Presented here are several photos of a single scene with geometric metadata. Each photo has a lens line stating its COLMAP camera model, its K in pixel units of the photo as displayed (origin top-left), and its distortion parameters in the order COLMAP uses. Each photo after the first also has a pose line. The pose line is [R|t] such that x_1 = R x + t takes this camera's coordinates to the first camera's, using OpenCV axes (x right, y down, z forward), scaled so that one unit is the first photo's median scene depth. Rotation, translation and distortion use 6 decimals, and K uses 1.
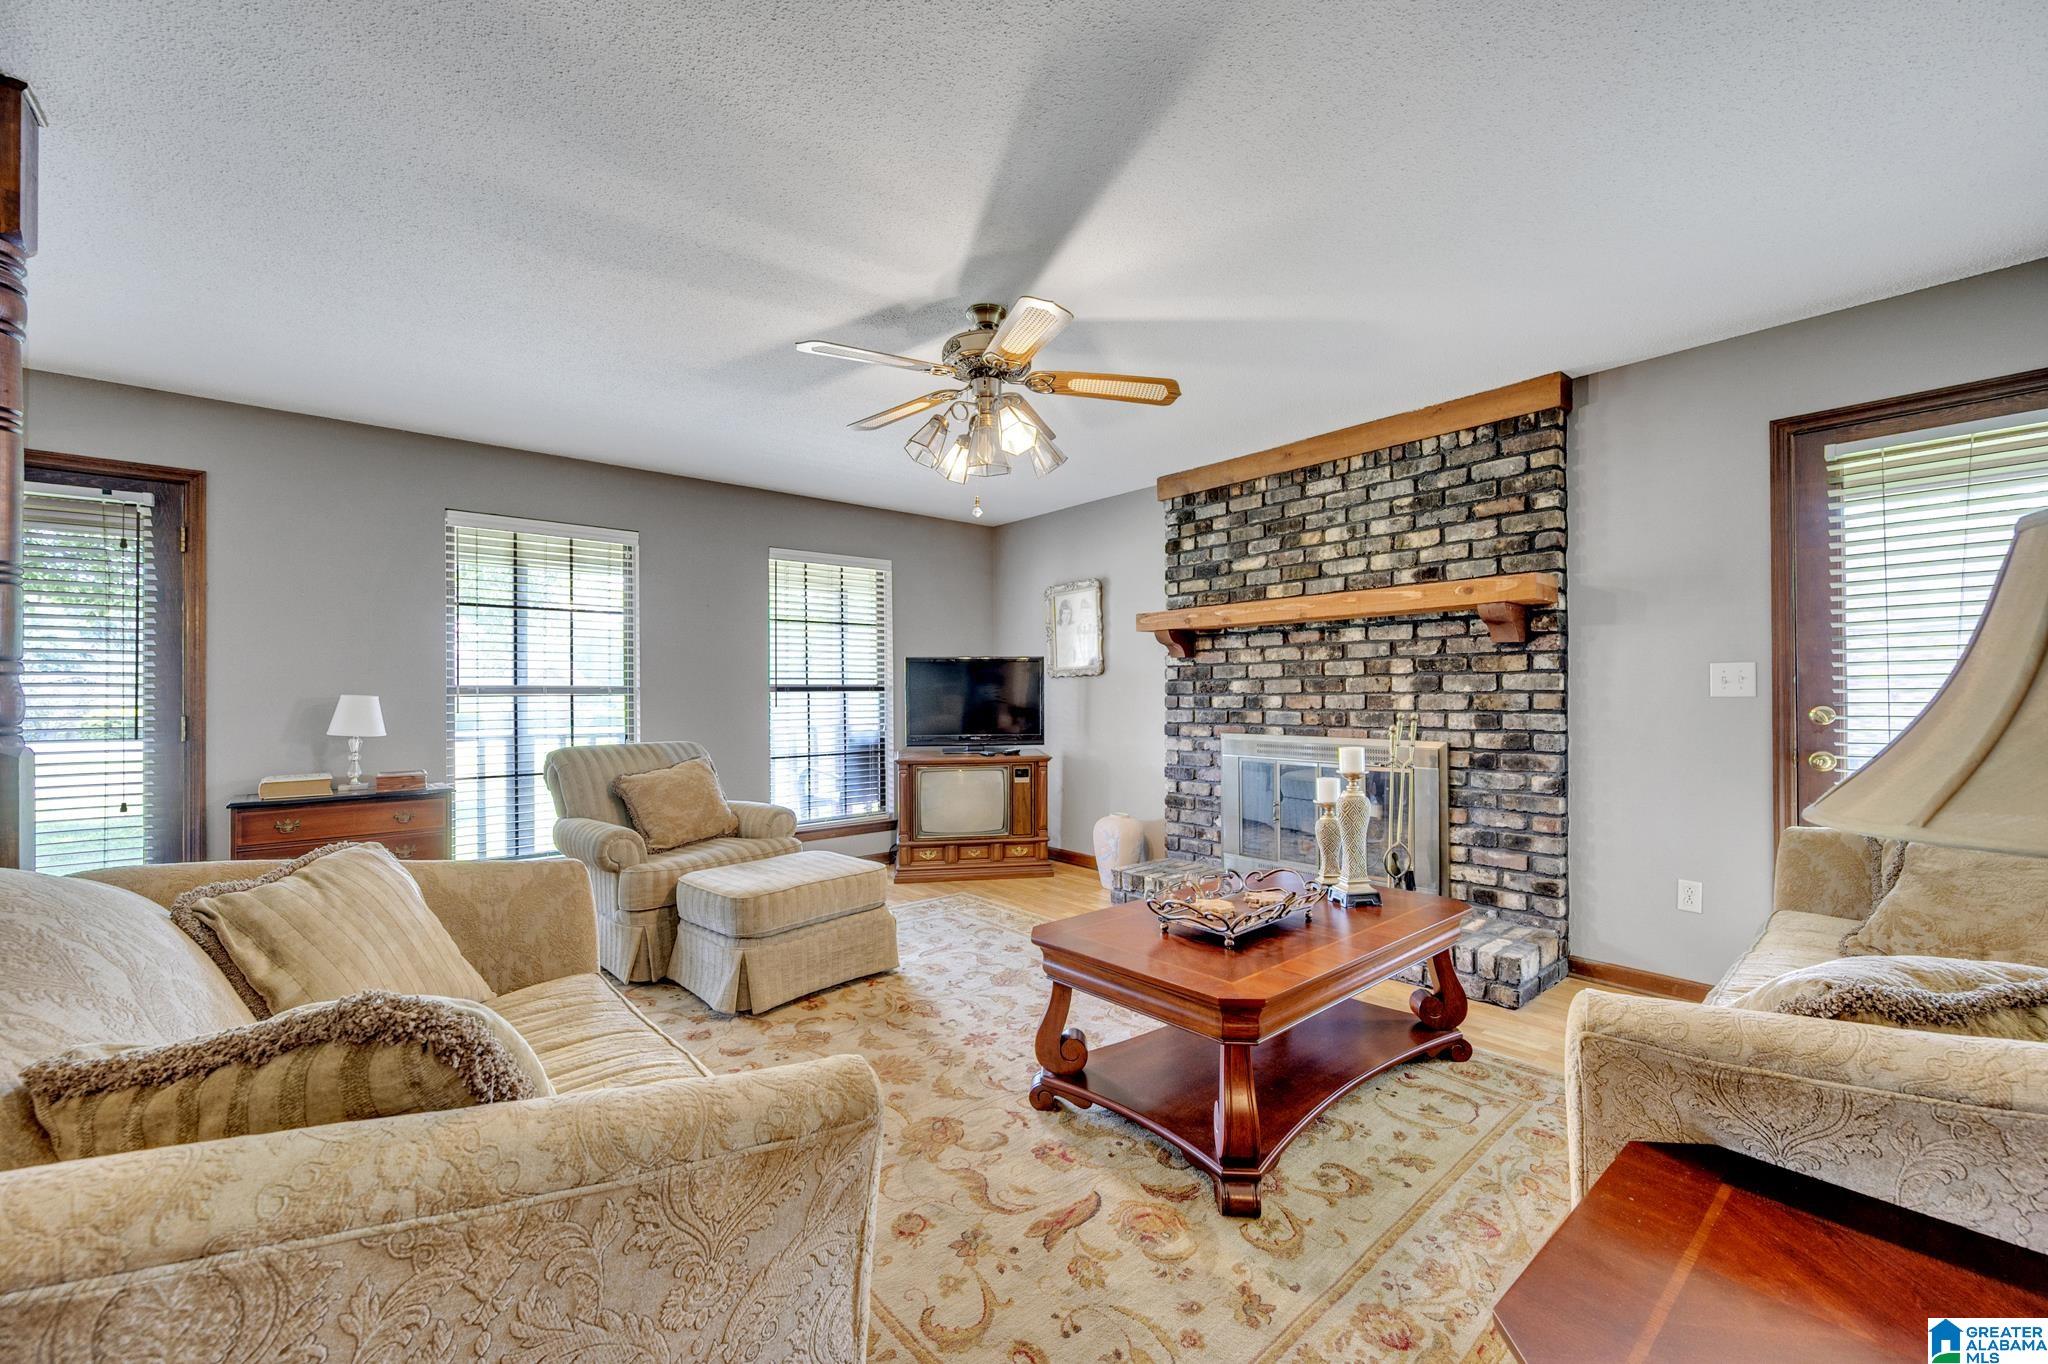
lens RADIAL K [[808.6, 0, 1025.8], [0, 808.6, 685.6], [0, 0, 1]] dist [-0.001727, 0.000203]
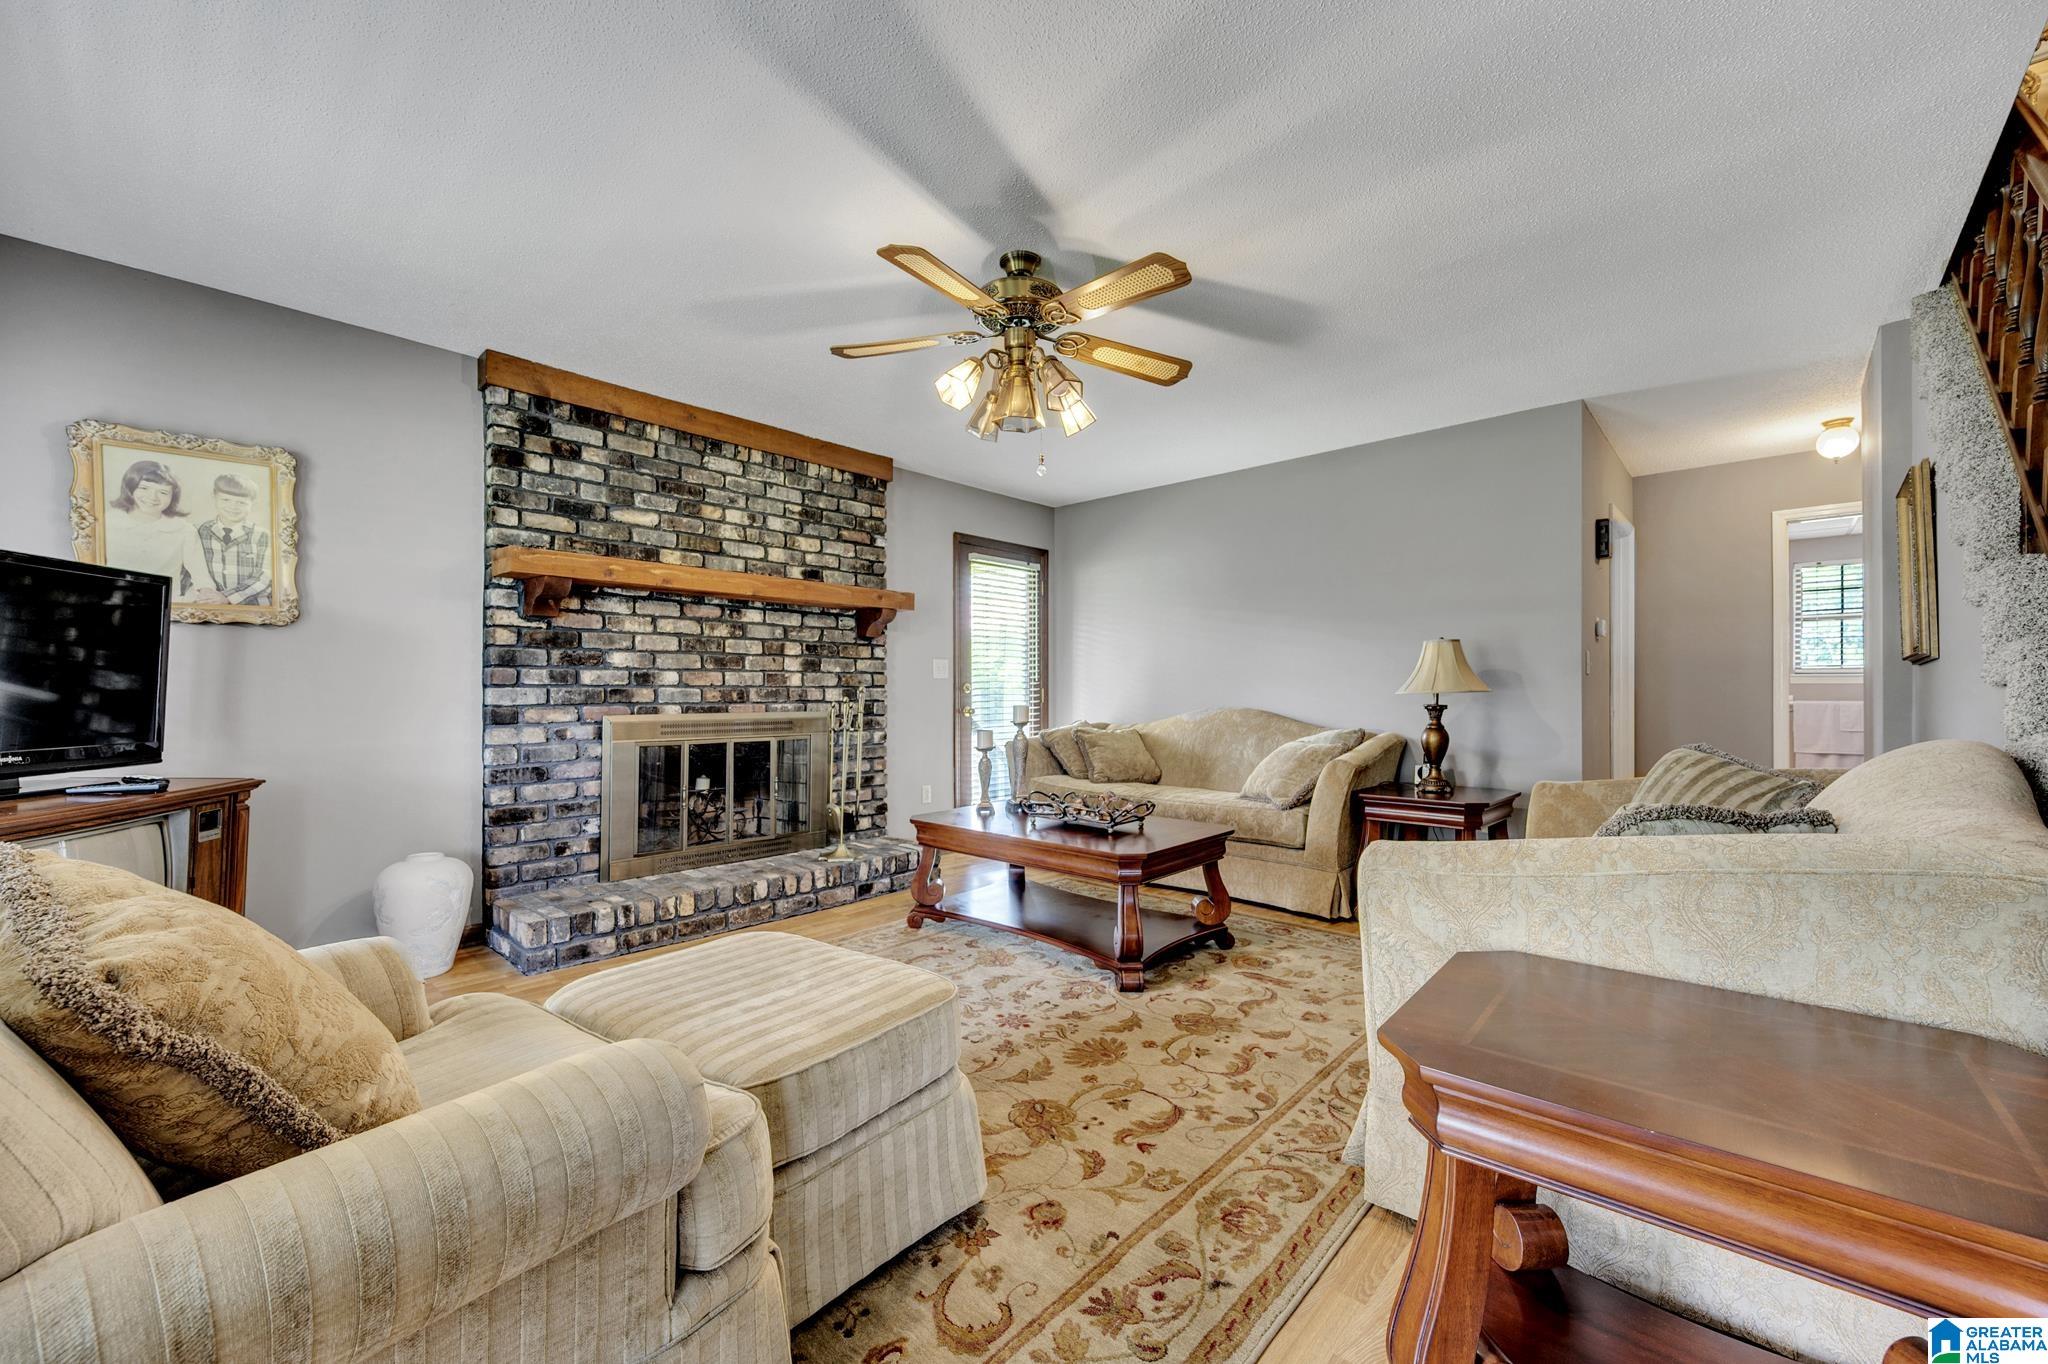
lens RADIAL K [[808.6, 0, 1025.8], [0, 808.6, 685.6], [0, 0, 1]] dist [-0.001727, 0.000203]
pose [[-0.120986, 0.014355, 0.992550, -0.675129], [-0.010582, 0.999820, -0.015750, 0.040652], [-0.992598, -0.012409, -0.120812, 0.744577]]
